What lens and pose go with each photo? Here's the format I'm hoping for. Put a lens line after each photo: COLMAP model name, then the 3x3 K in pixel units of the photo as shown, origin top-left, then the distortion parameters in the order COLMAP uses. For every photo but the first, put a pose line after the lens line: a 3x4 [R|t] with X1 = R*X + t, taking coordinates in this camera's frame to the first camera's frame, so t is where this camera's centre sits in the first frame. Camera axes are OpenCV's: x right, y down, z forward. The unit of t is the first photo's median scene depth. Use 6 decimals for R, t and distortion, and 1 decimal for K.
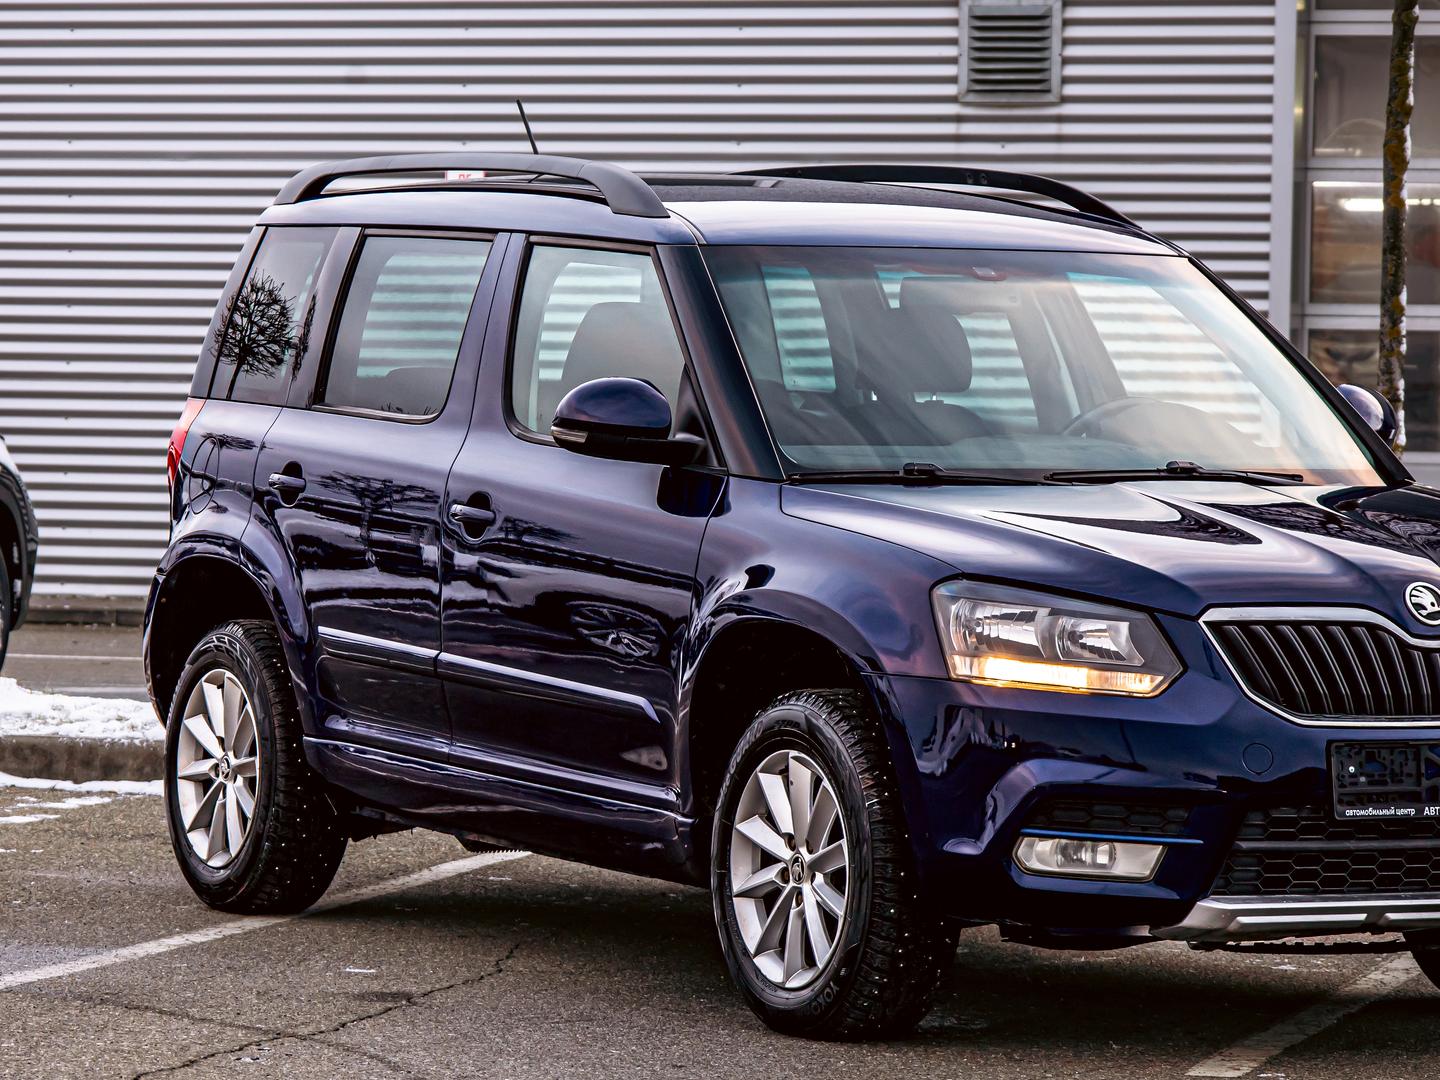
lens RADIAL K [[4188.0, 0, 720.0], [0, 4188.0, 540.0], [0, 0, 1]] dist [-0.089552, 1.129390]
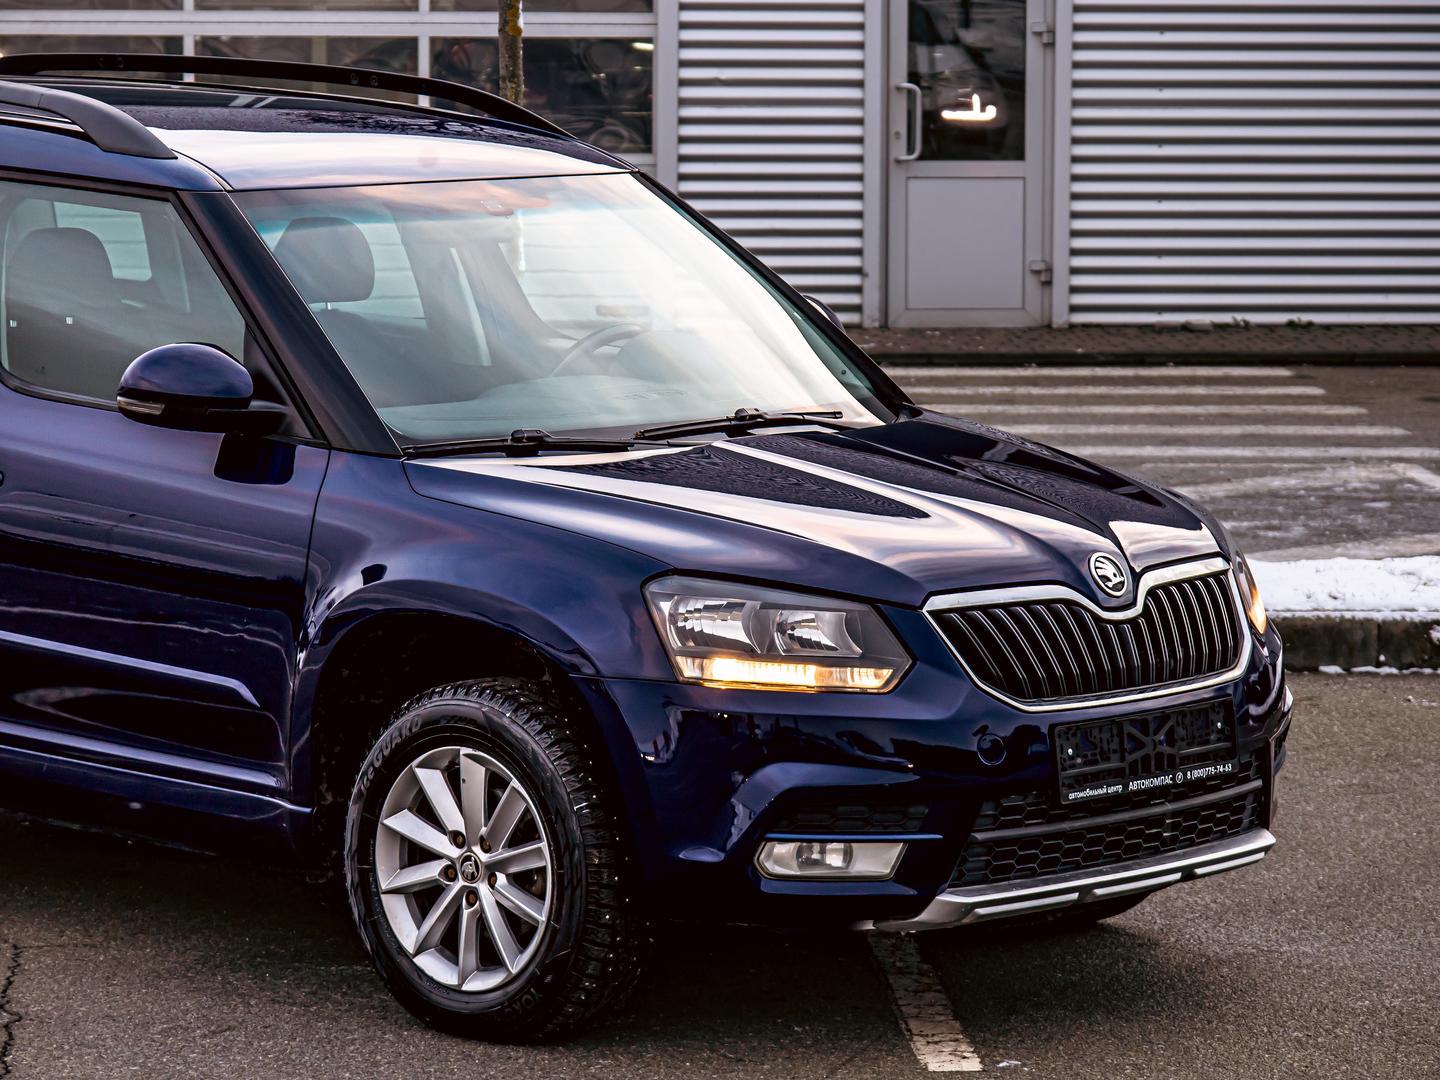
lens RADIAL K [[4188.0, 0, 720.0], [0, 4188.0, 540.0], [0, 0, 1]] dist [-0.089552, 1.129390]
pose [[0.971605, -0.040934, 0.233040, -0.156627], [0.029147, 0.998126, 0.053803, -0.050406], [-0.234806, -0.045483, 0.970978, 0.053022]]
